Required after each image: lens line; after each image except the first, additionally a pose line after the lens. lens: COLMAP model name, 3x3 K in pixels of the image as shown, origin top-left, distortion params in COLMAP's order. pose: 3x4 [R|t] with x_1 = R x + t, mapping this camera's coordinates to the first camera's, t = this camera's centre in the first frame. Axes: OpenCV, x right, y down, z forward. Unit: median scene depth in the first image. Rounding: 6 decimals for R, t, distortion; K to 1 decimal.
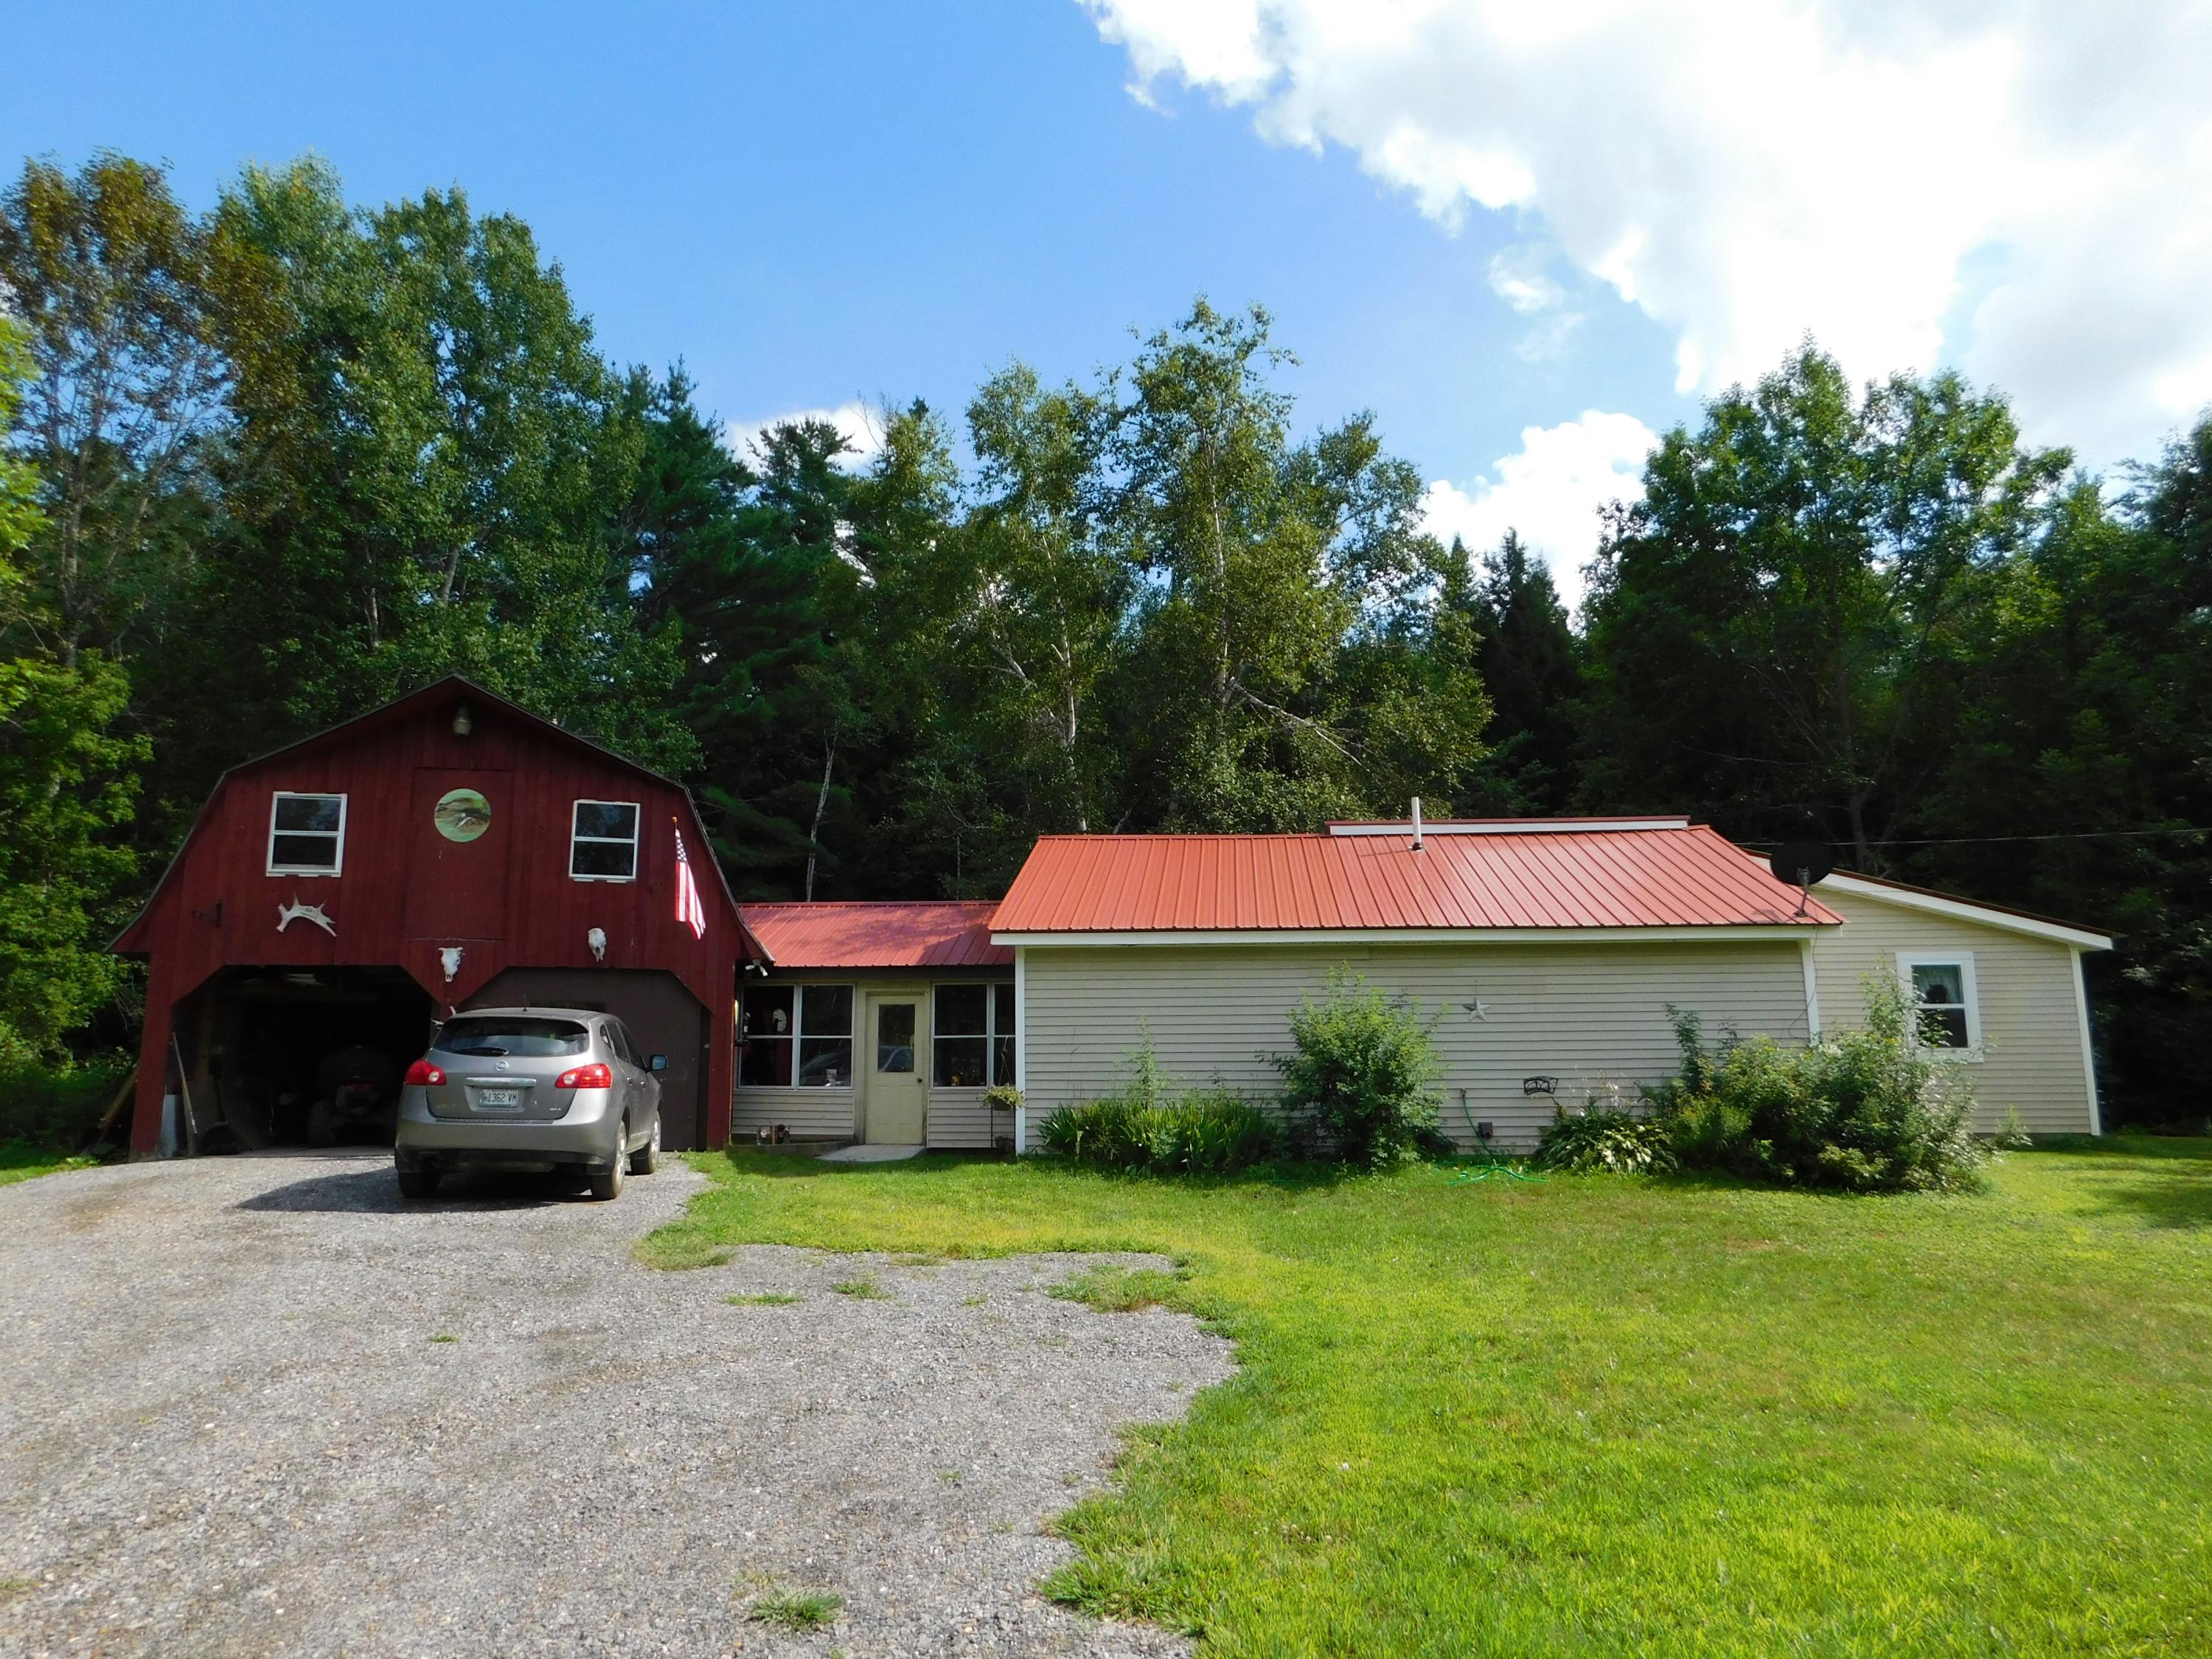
lens RADIAL K [[1478.1, 0, 1106.0], [0, 1478.1, 829.5], [0, 0, 1]] dist [-0.040817, 0.001312]
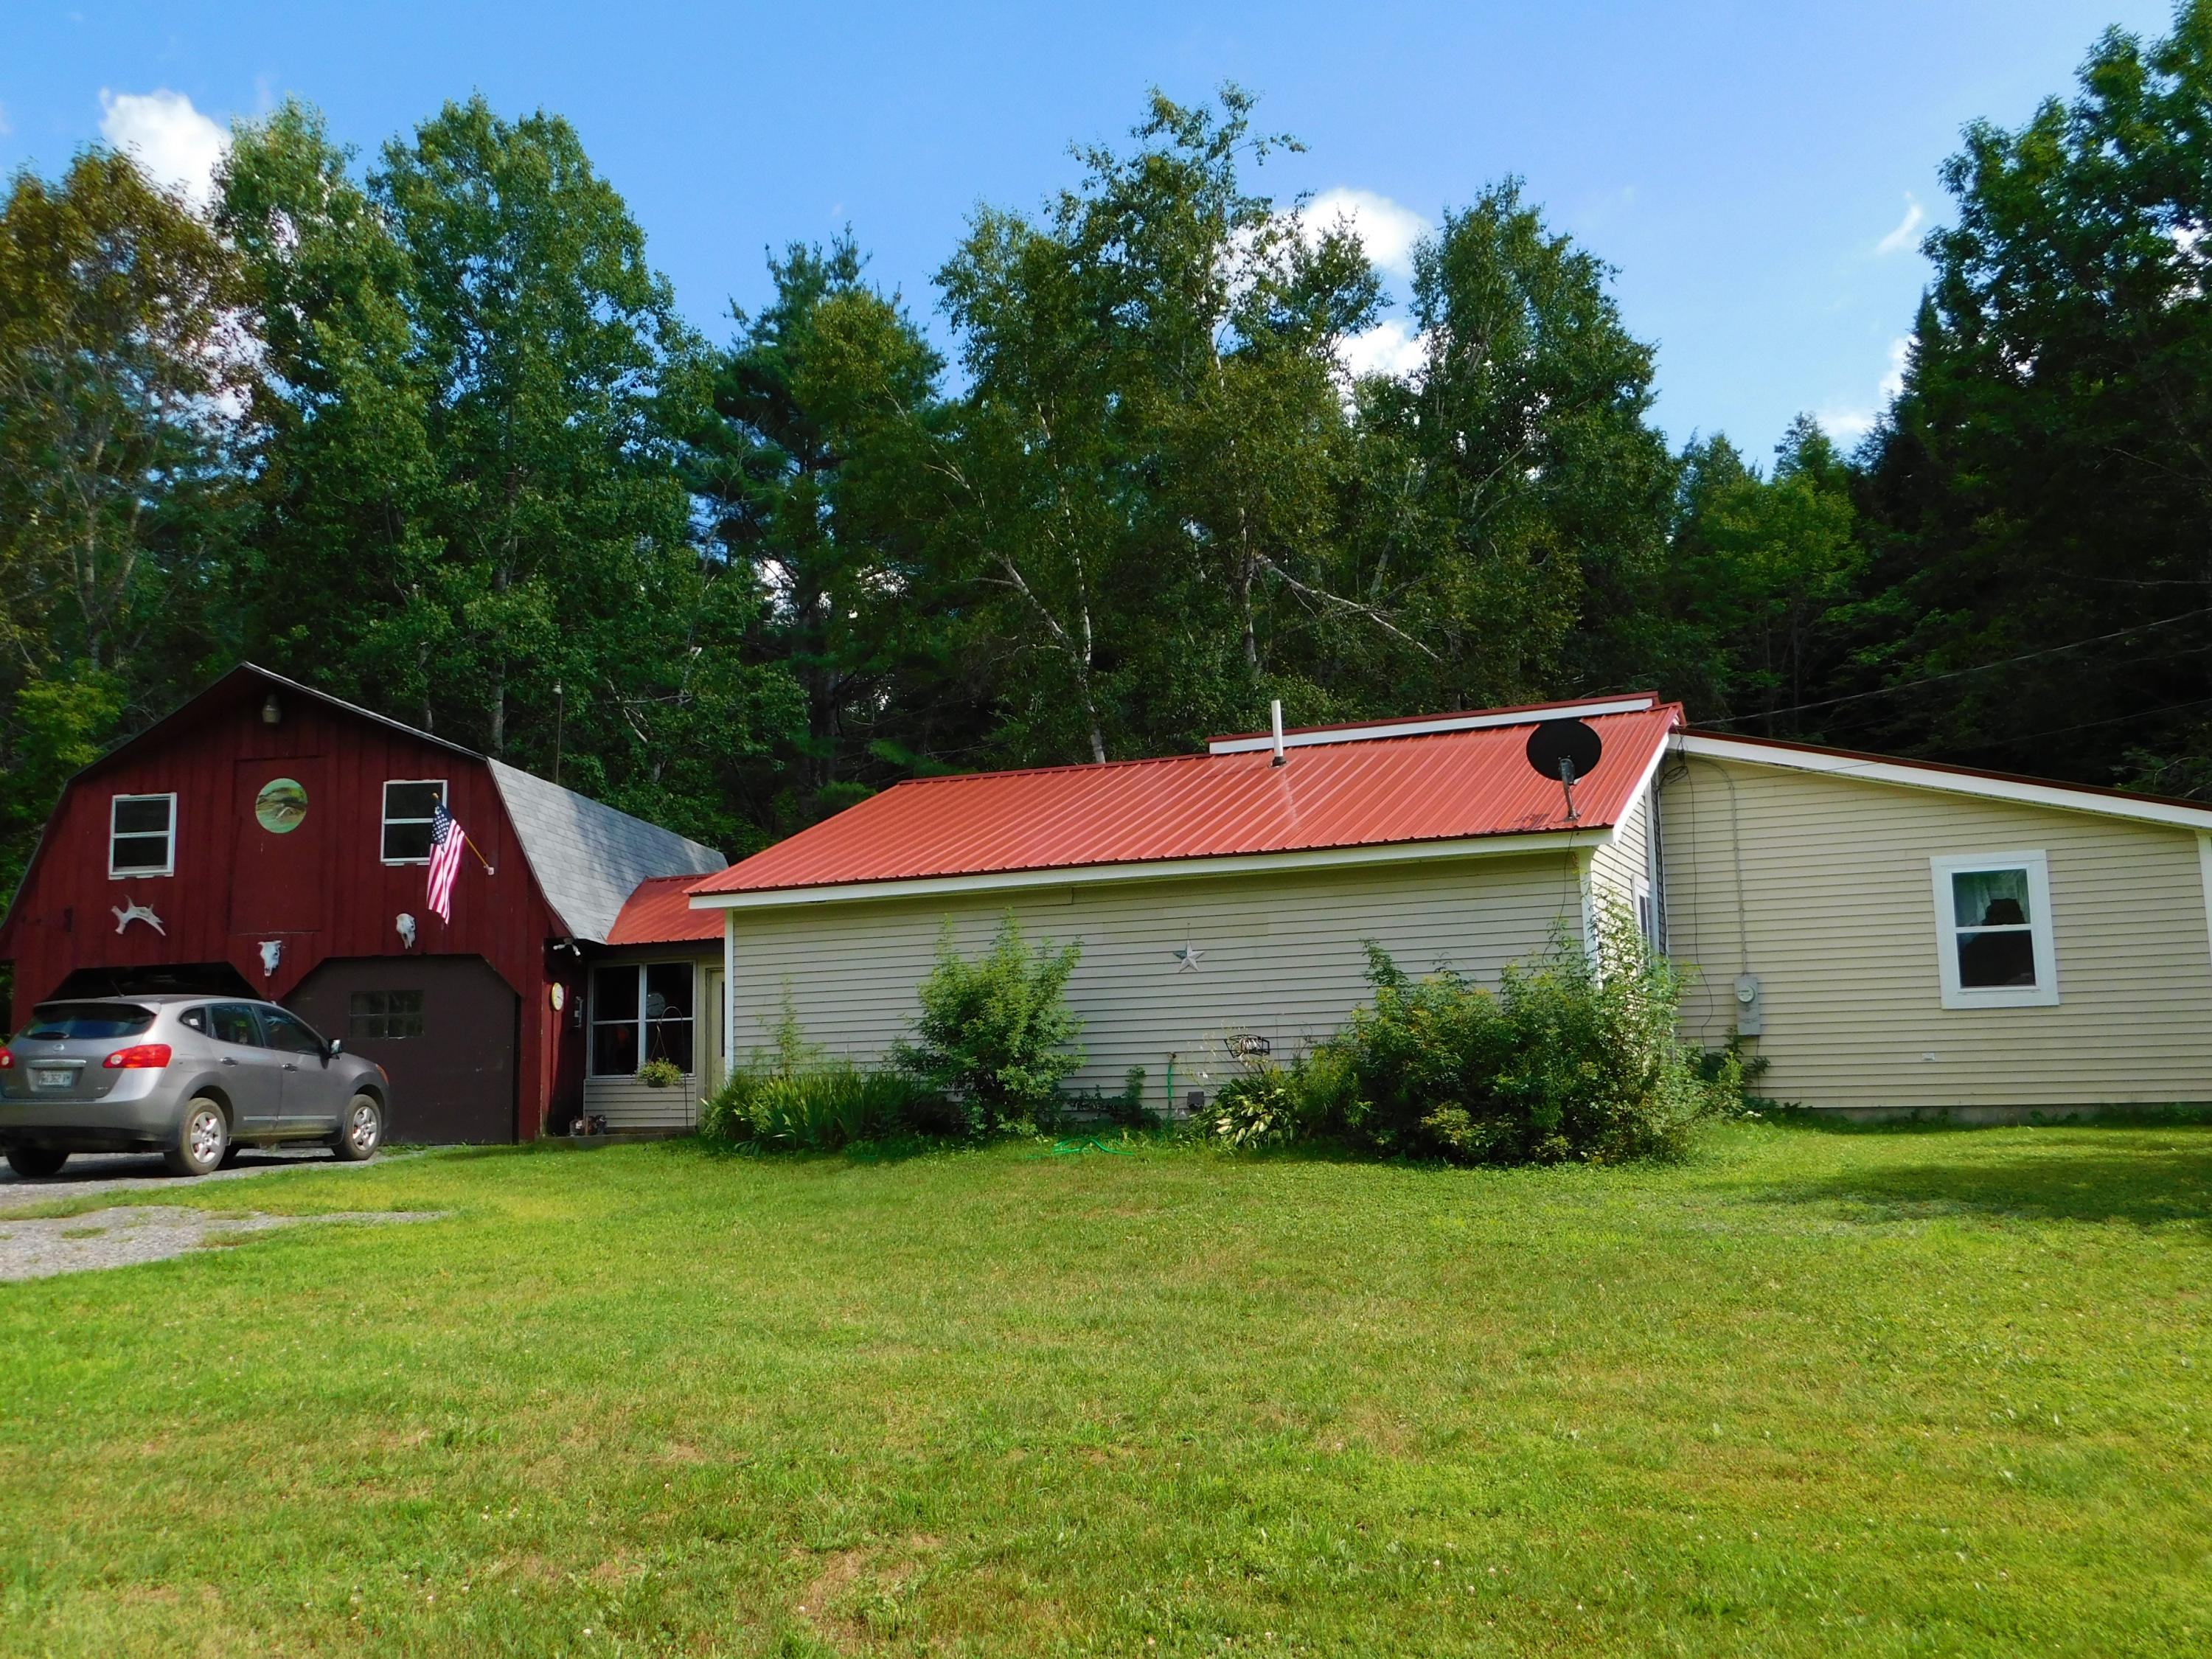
lens RADIAL K [[1968.5, 0, 1106.0], [0, 1968.5, 829.5], [0, 0, 1]] dist [0.005117, 0.004952]
pose [[0.940665, -0.064724, -0.333108, 0.515113], [0.075861, 0.996907, 0.020522, 0.020902], [0.330749, -0.044574, 0.942665, -0.055247]]
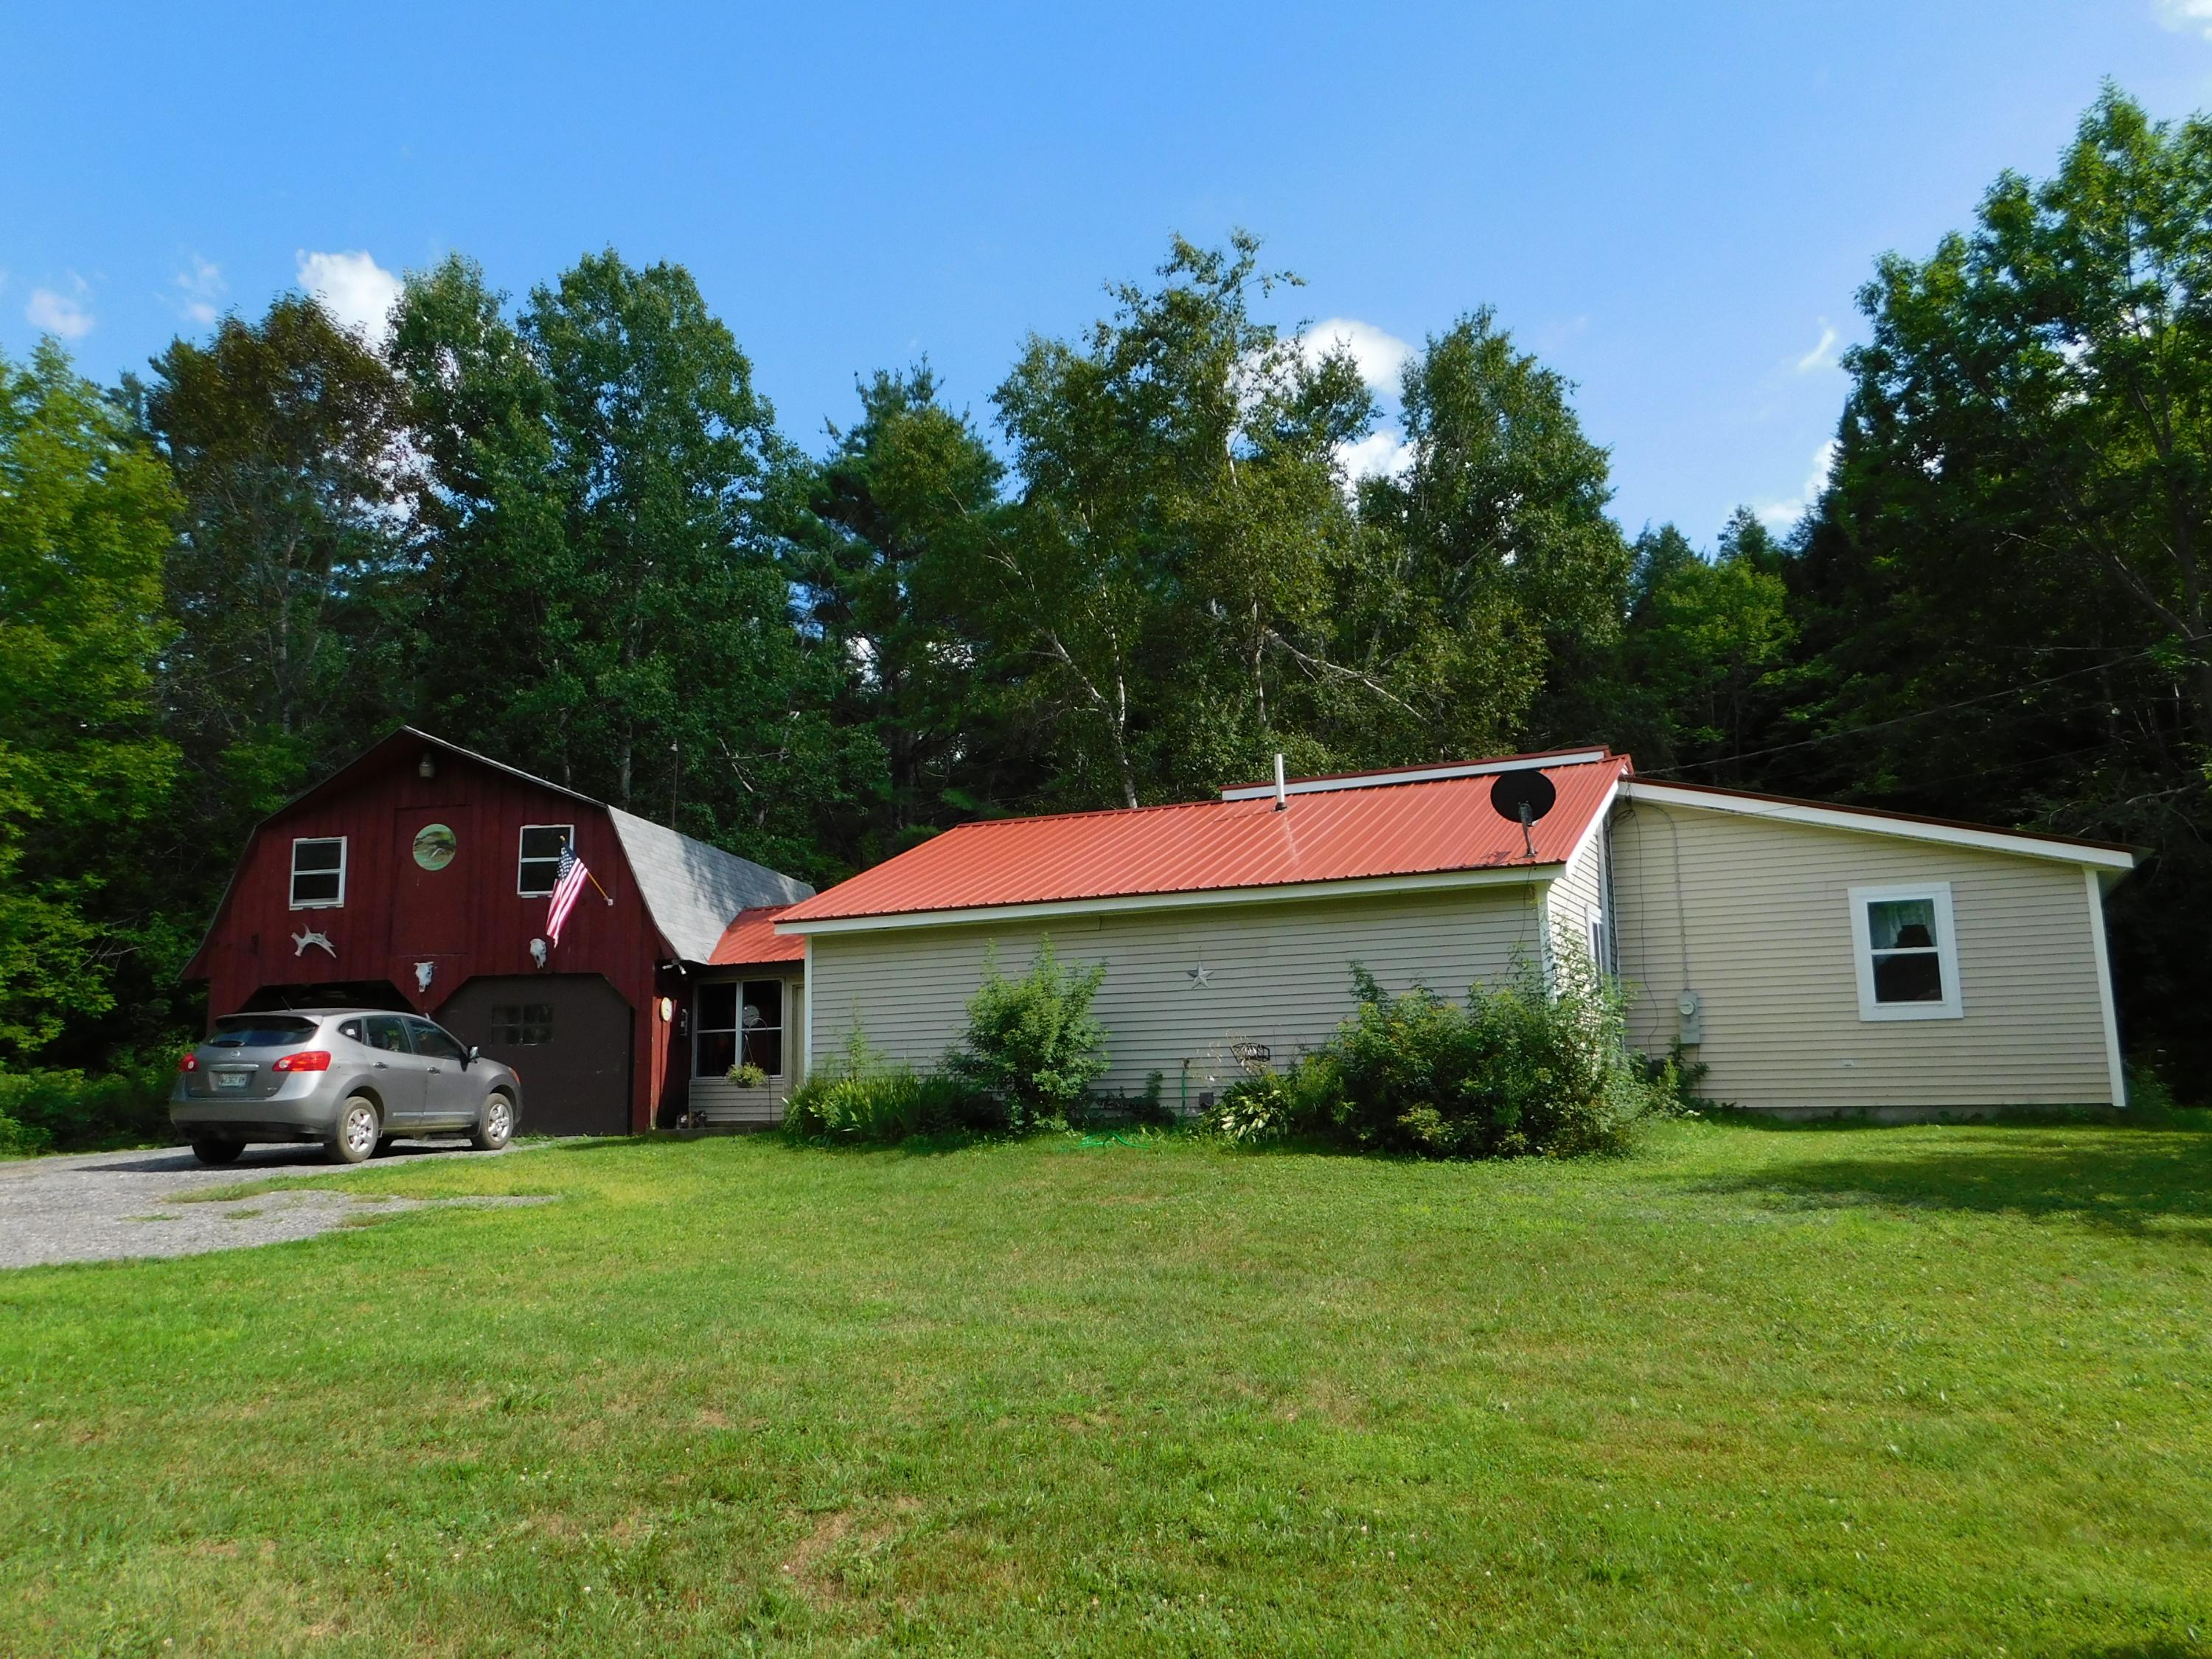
lens RADIAL K [[1673.9, 0, 1106.0], [0, 1673.9, 829.5], [0, 0, 1]] dist [0.005547, 0.012798]
pose [[0.930941, -0.074409, -0.357508, 0.523981], [0.078564, 0.996905, -0.002910, 0.021894], [0.356618, -0.025379, 0.933905, -0.038918]]
